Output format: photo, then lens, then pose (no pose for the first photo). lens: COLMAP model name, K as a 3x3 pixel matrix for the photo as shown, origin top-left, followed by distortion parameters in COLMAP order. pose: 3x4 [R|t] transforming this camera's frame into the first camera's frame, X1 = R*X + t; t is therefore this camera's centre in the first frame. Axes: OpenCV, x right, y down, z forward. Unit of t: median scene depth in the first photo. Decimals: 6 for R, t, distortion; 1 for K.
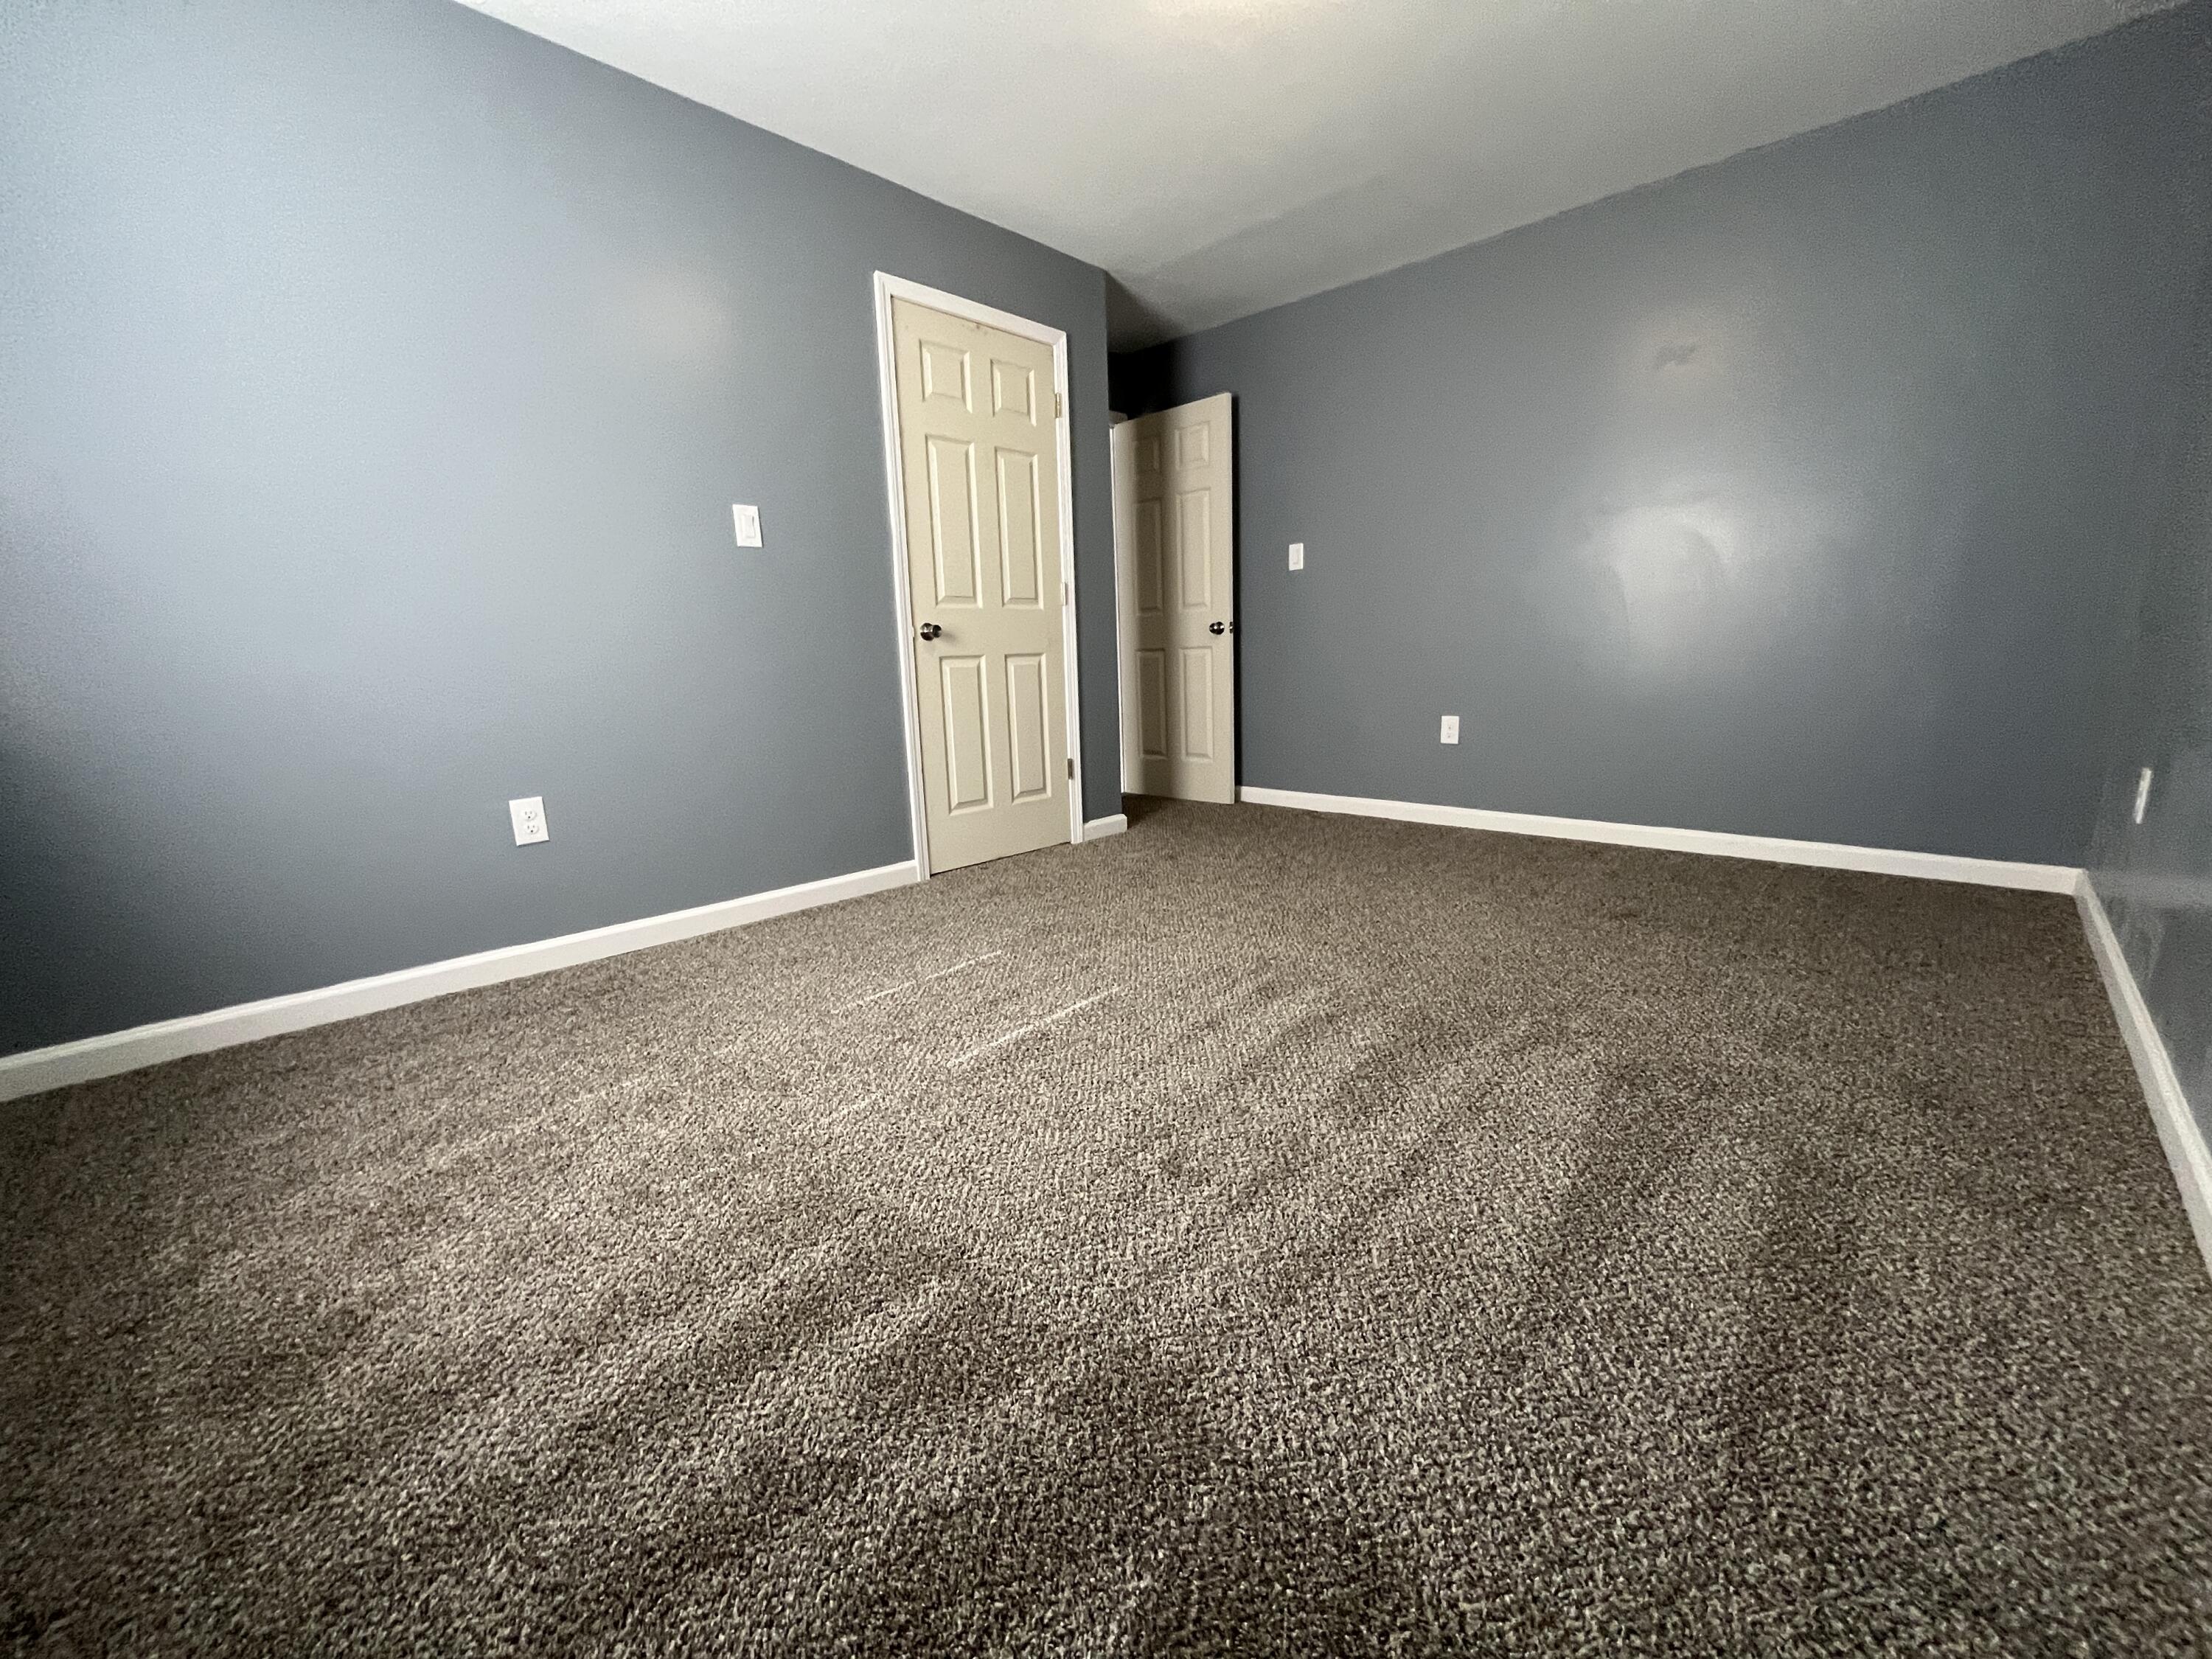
lens RADIAL K [[898.8, 0, 1101.1], [0, 898.8, 824.0], [0, 0, 1]] dist [0.002436, -0.000482]
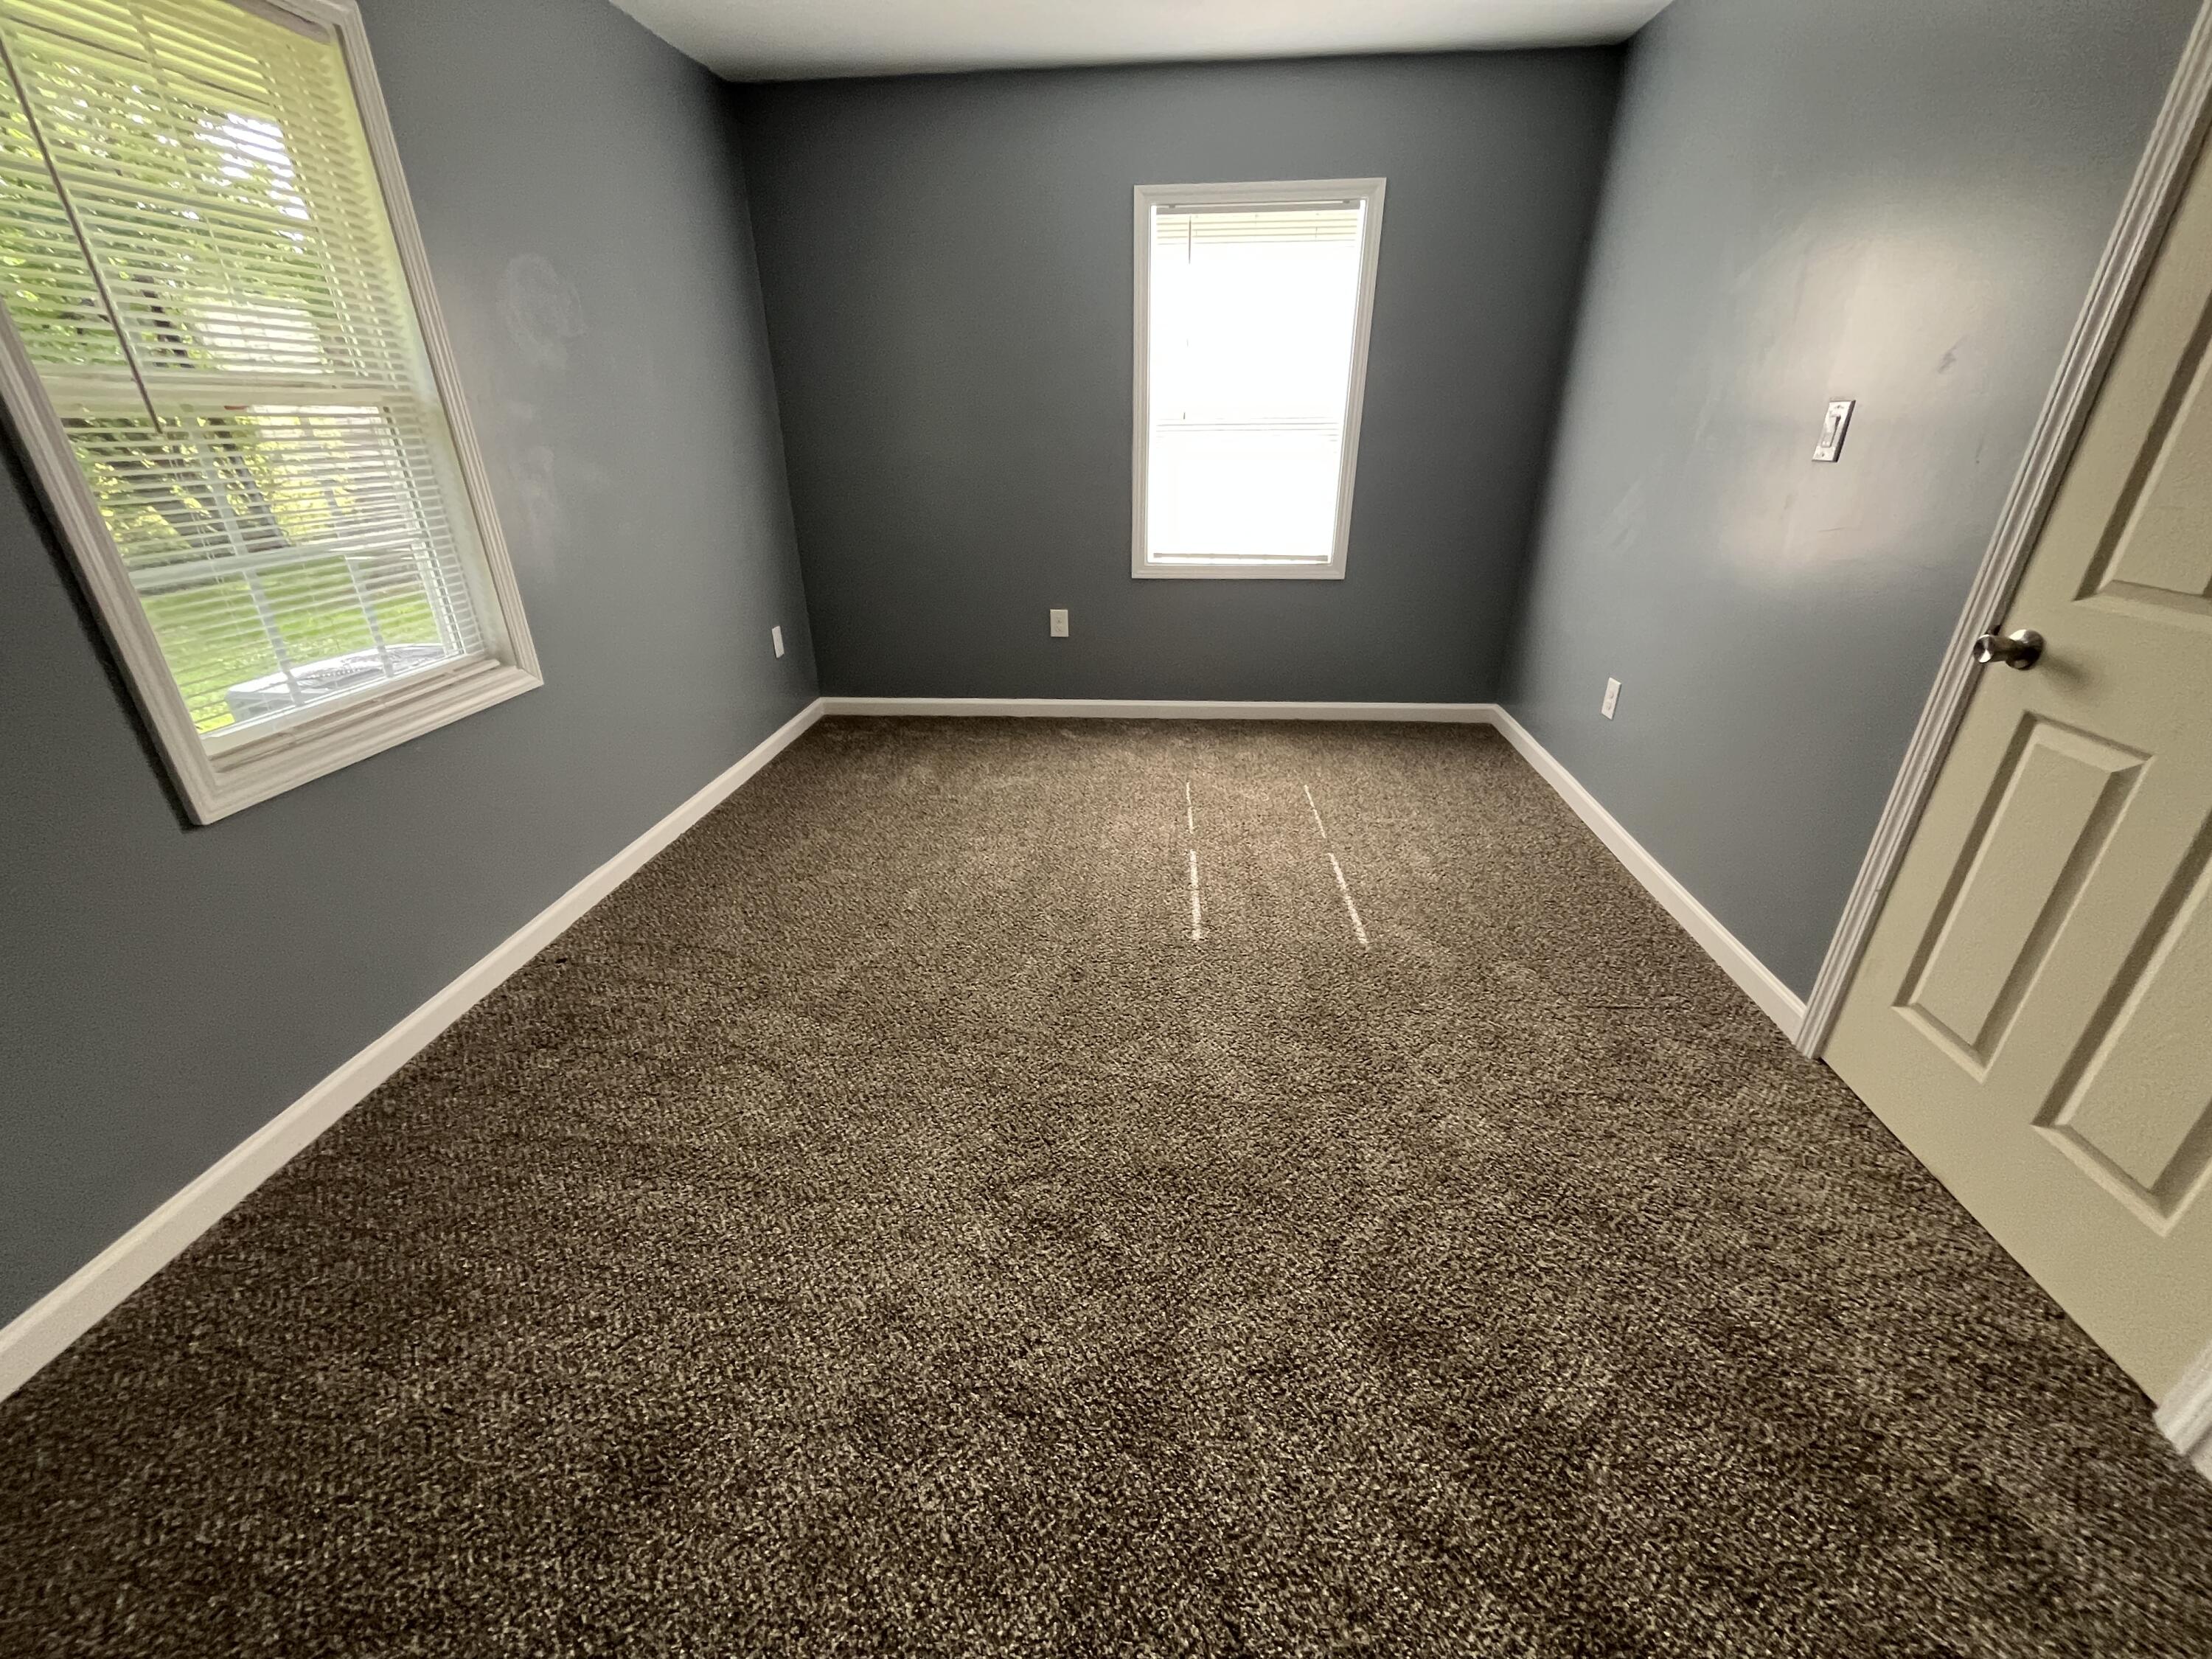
lens RADIAL K [[898.8, 0, 1101.1], [0, 898.8, 824.0], [0, 0, 1]] dist [0.002436, -0.000482]
pose [[-0.782633, 0.292131, -0.549677, 0.445302], [-0.088788, 0.821622, 0.563076, -0.352368], [0.616118, 0.489486, -0.617091, 1.025264]]
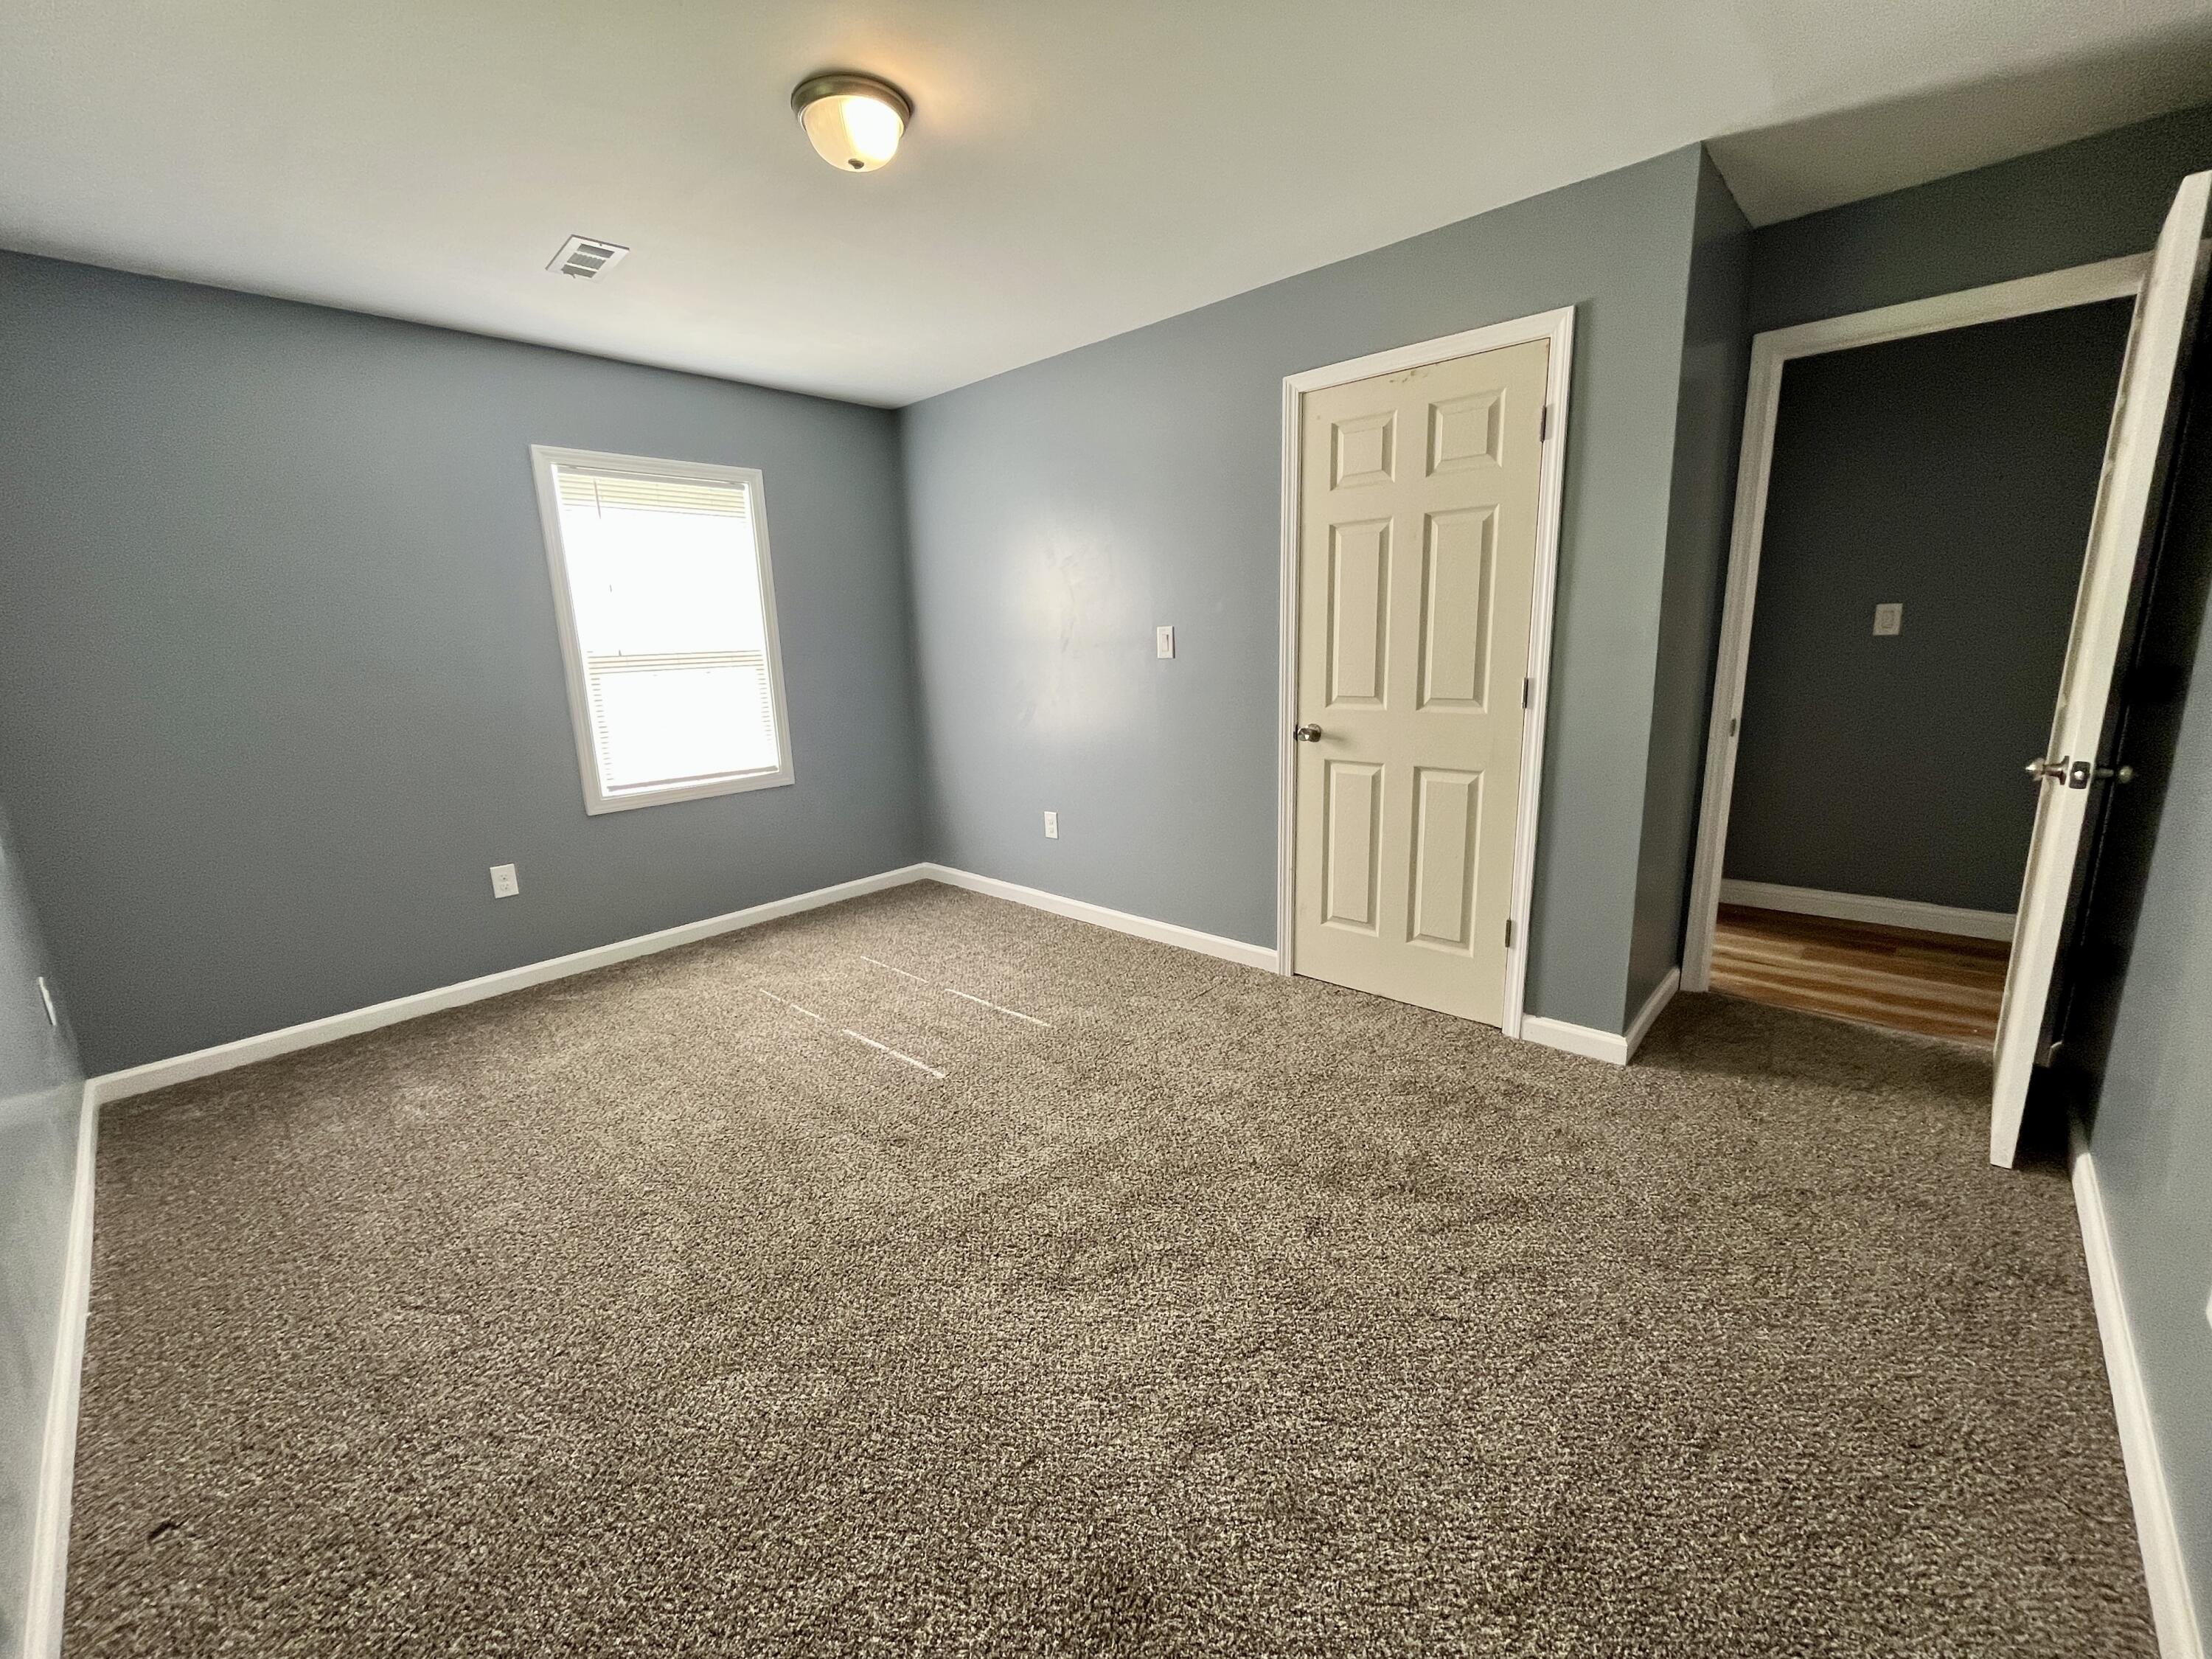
lens RADIAL K [[898.8, 0, 1101.1], [0, 898.8, 824.0], [0, 0, 1]] dist [0.002436, -0.000482]
pose [[0.010844, 0.233885, -0.972204, 0.743915], [-0.158028, 0.960444, 0.229293, -0.299612], [0.987375, 0.151149, 0.047375, 0.739159]]
